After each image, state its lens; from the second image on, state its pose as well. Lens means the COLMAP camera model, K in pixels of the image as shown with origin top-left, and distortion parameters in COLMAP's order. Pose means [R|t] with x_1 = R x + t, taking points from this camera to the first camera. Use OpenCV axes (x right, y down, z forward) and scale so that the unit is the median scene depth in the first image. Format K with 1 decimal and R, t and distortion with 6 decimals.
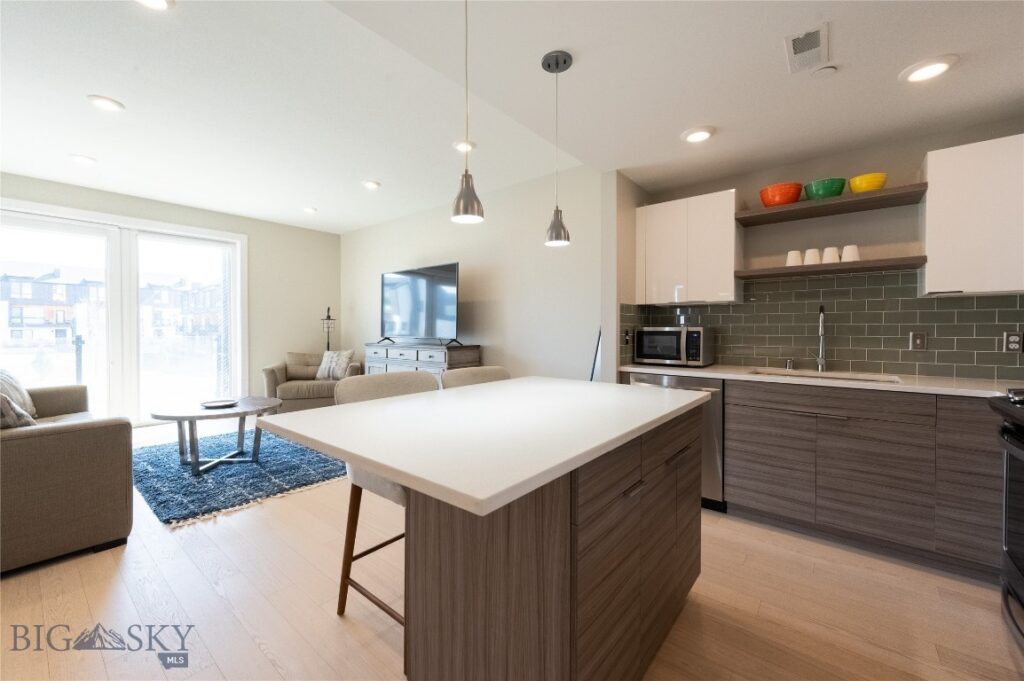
lens RADIAL K [[414.0, 0, 506.4], [0, 414.0, 333.7], [0, 0, 1]] dist [0.001636, -0.000725]
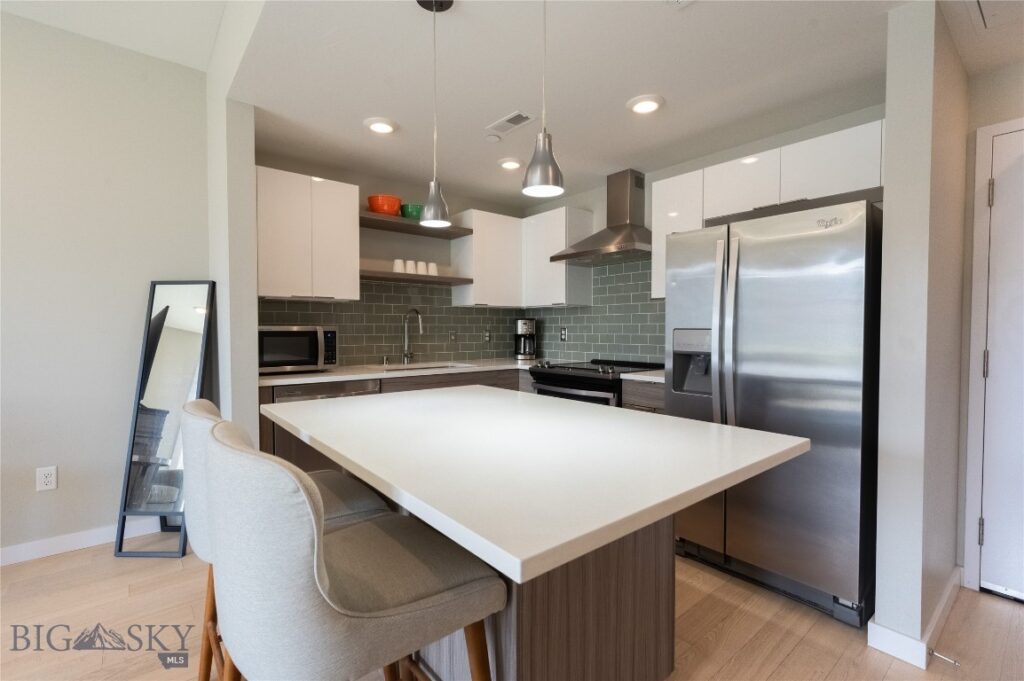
lens RADIAL K [[459.3, 0, 517.4], [0, 459.3, 343.9], [0, 0, 1]] dist [-0.000864, 0.001178]
pose [[0.179905, -0.035453, 0.983045, -0.497644], [0.009126, 0.999367, 0.034372, -0.009617], [-0.983642, 0.002788, 0.180115, 0.460867]]
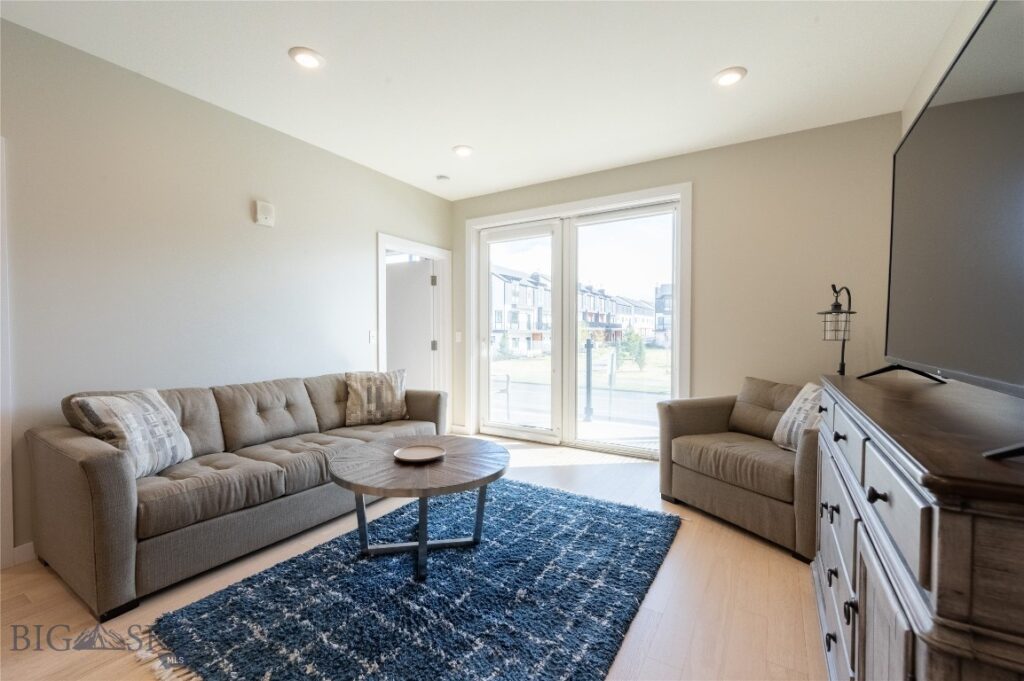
lens RADIAL K [[434.7, 0, 515.6], [0, 434.7, 343.2], [0, 0, 1]] dist [-0.000964, 0.001288]
pose [[0.158721, 0.019910, -0.987123, -0.051163], [-0.014989, 0.999730, 0.017754, -0.009820], [0.987210, 0.011978, 0.158977, 1.391420]]
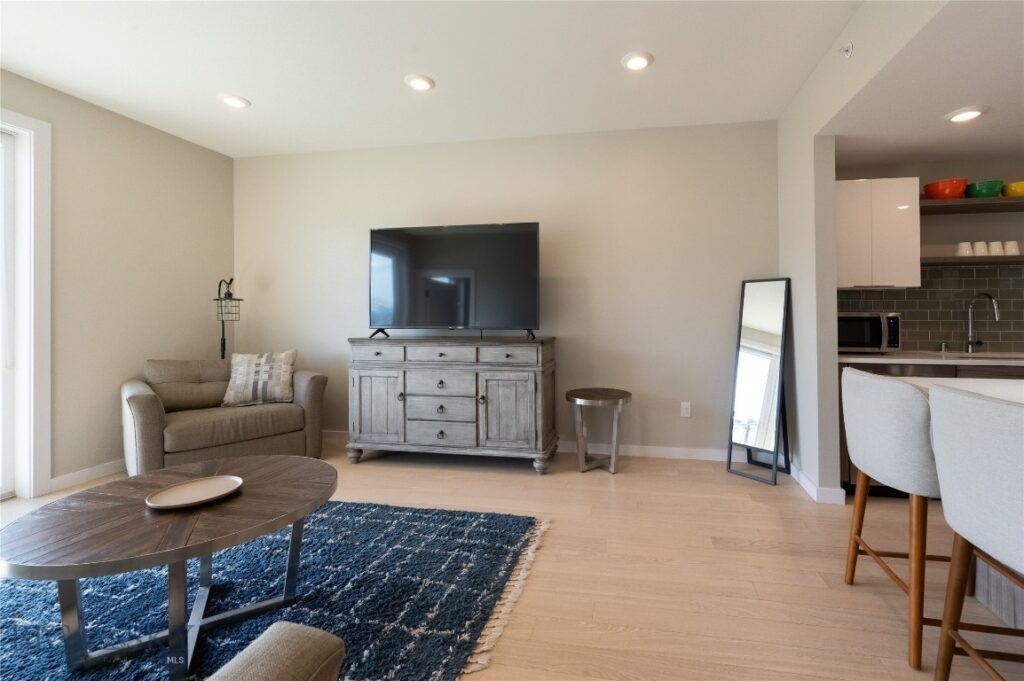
lens RADIAL K [[437.4, 0, 562.0], [0, 437.4, 307.9], [0, 0, 1]] dist [0.003076, 0.000651]
pose [[0.862620, 0.003666, 0.505839, -0.801377], [0.007866, 0.999756, -0.020659, -0.013366], [-0.505791, 0.021800, 0.862380, 0.555220]]
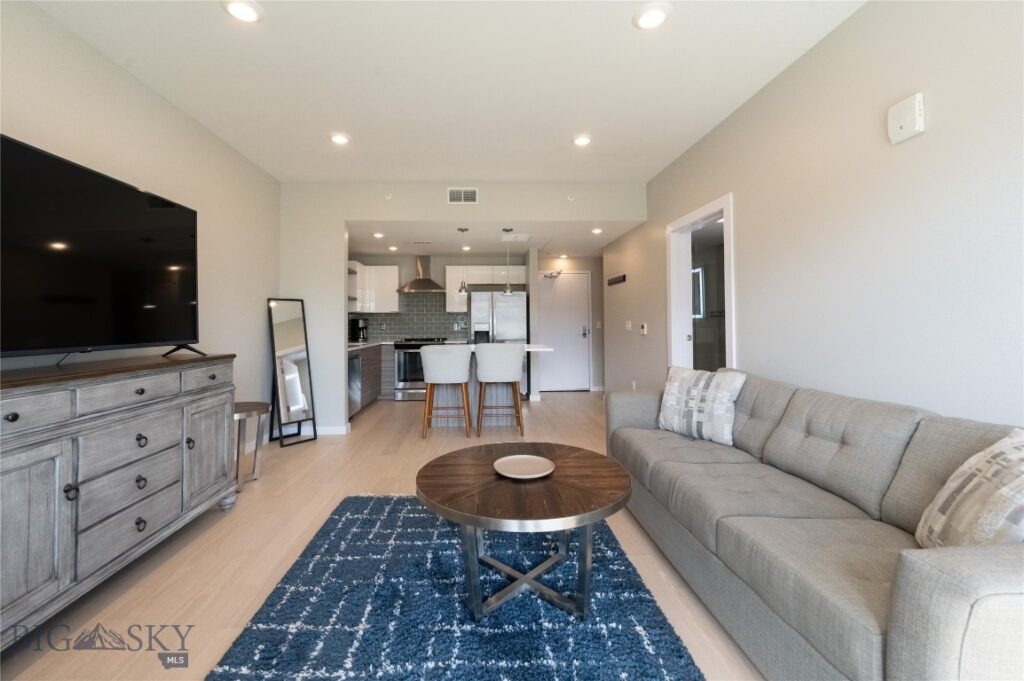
lens RADIAL K [[414.0, 0, 496.9], [0, 414.0, 315.3], [0, 0, 1]] dist [0.001636, -0.000725]
pose [[-0.675875, 0.017415, 0.736811, -1.417314], [0.013452, 0.999846, -0.011293, -0.024157], [-0.736894, 0.002279, -0.676005, 1.849836]]
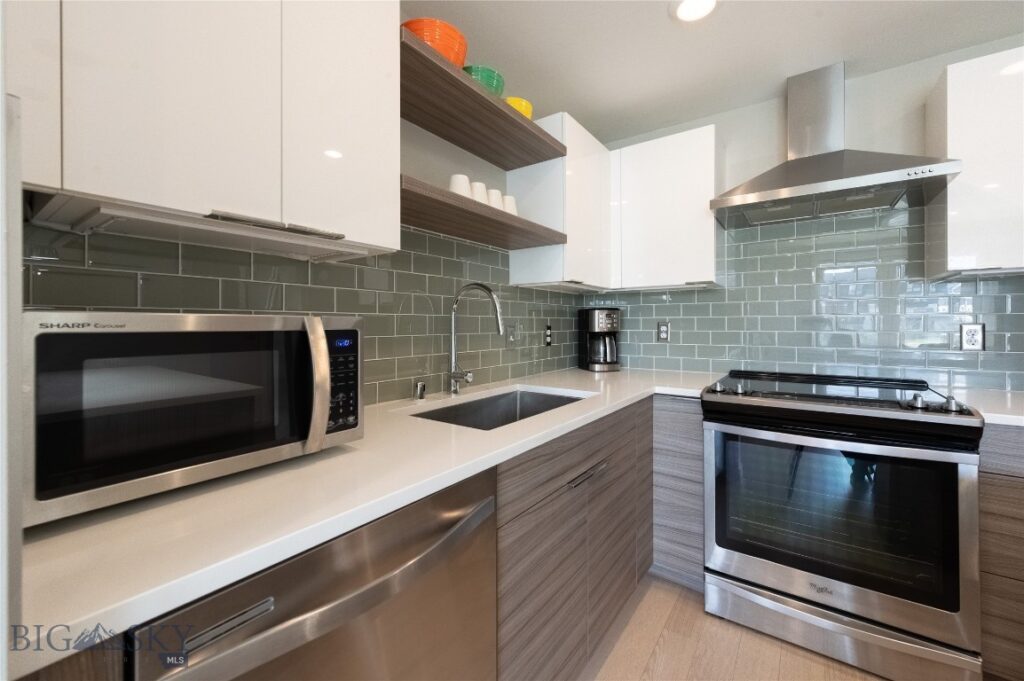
lens RADIAL K [[414.0, 0, 518.9], [0, 414.0, 321.3], [0, 0, 1]] dist [0.001636, -0.000725]
pose [[-0.085045, 0.004231, 0.996368, 0.162175], [0.010609, 0.999938, -0.003341, -0.010842], [-0.996321, 0.010287, -0.085085, 0.986074]]
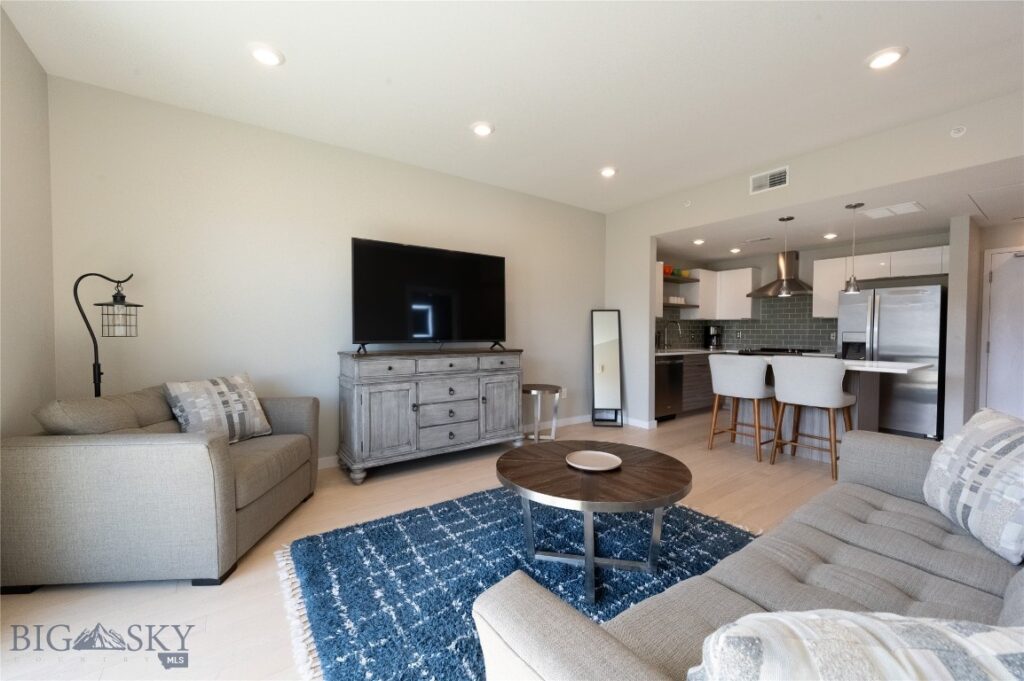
lens RADIAL K [[414.0, 0, 515.2], [0, 414.0, 341.7], [0, 0, 1]] dist [0.001636, -0.000725]
pose [[0.240605, -0.027568, 0.970231, -1.709903], [0.003929, 0.999616, 0.027429, -0.019612], [-0.970615, -0.002788, 0.240621, 1.297328]]
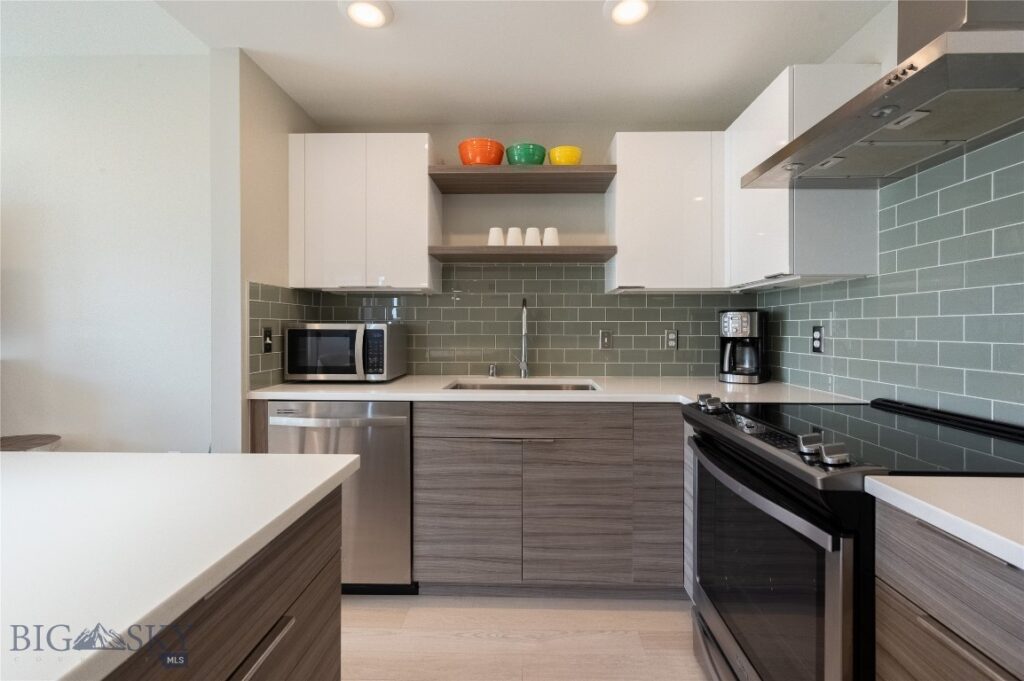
lens RADIAL K [[434.7, 0, 522.0], [0, 434.7, 328.5], [0, 0, 1]] dist [-0.000964, 0.001288]
pose [[0.783084, -0.003251, 0.621908, 0.220185], [0.005735, 0.999982, -0.001994, -0.005980], [-0.621890, 0.005128, 0.783088, 0.326304]]
